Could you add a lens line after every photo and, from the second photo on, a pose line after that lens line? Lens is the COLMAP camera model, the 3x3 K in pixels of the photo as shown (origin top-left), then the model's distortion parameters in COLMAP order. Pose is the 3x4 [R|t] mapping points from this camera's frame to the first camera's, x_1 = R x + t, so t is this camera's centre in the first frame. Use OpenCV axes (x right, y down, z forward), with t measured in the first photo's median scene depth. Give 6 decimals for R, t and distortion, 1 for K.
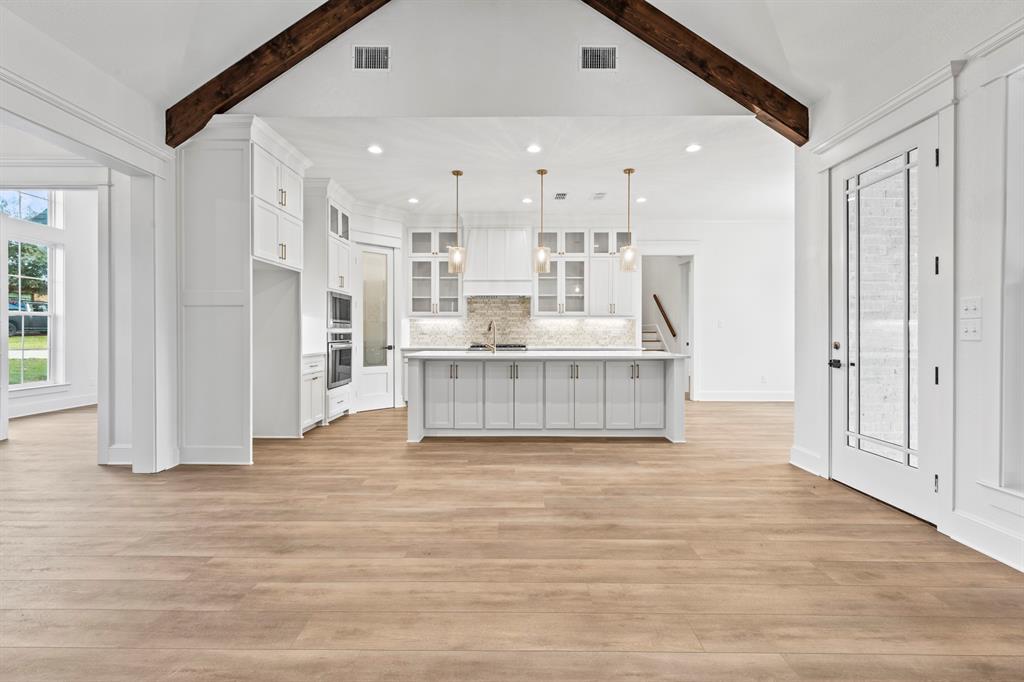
lens RADIAL K [[457.9, 0, 512.0], [0, 457.9, 334.5], [0, 0, 1]] dist [0.001908, -0.000799]
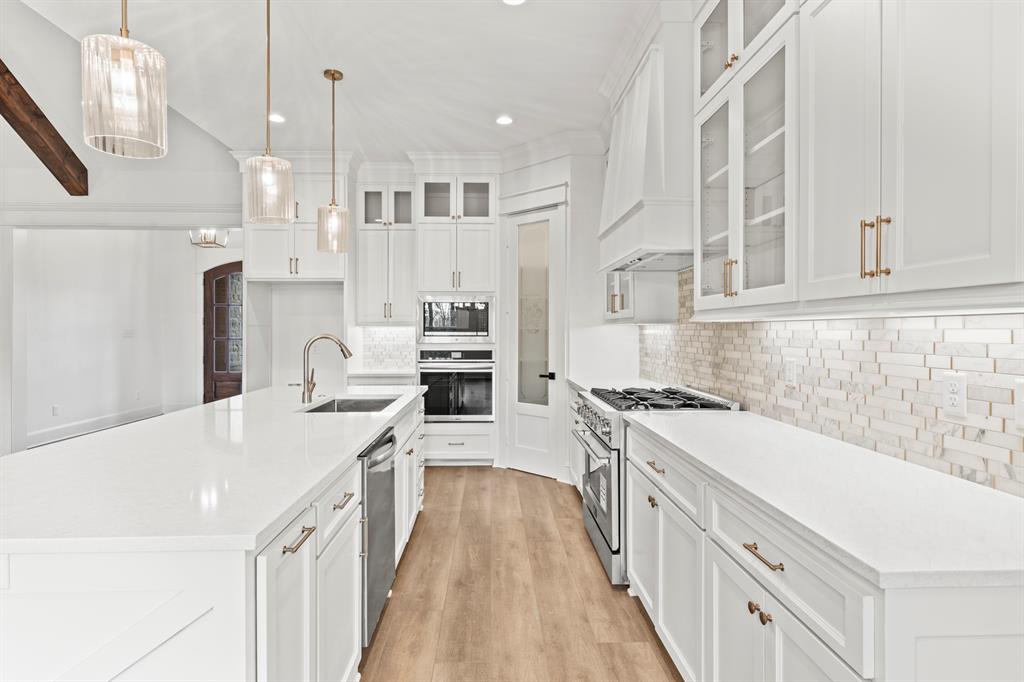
lens RADIAL K [[540.5, 0, 506.3], [0, 540.5, 337.7], [0, 0, 1]] dist [-0.002824, 0.001341]
pose [[0.030128, 0.014099, -0.999447, 0.437455], [-0.002859, 0.999898, 0.014019, -0.030974], [0.999542, 0.002435, 0.030165, 0.943577]]
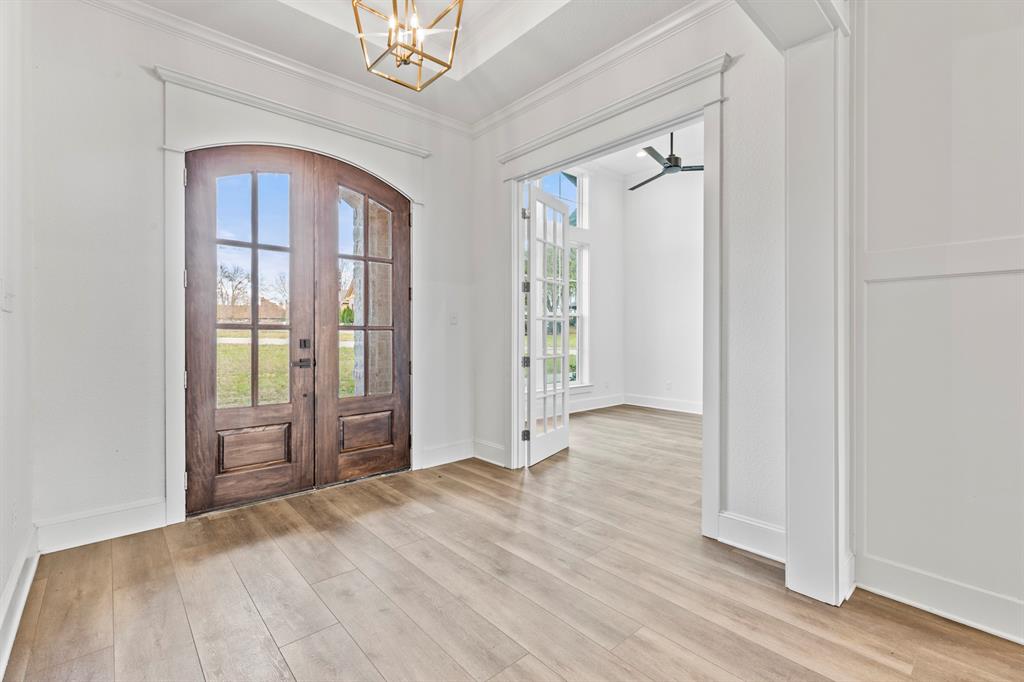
lens RADIAL K [[457.9, 0, 515.7], [0, 457.9, 336.2], [0, 0, 1]] dist [0.001908, -0.000799]
pose [[0.674793, 0.005641, -0.737985, -0.355562], [-0.001279, 0.999978, 0.006473, -0.002332], [0.738006, -0.003424, 0.674786, 0.214934]]
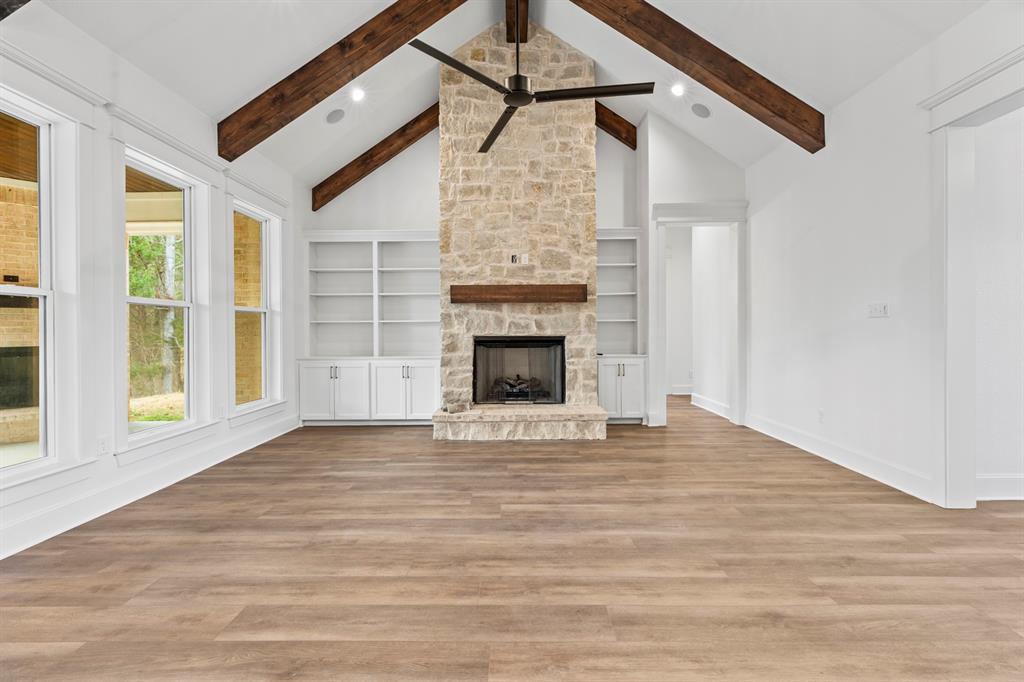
lens RADIAL K [[457.9, 0, 513.0], [0, 457.9, 331.3], [0, 0, 1]] dist [0.001908, -0.000799]
pose [[-0.999963, 0.005306, 0.006698, -0.026861], [0.005356, 0.999957, 0.007604, -0.003429], [-0.006657, 0.007640, -0.999949, 0.631170]]
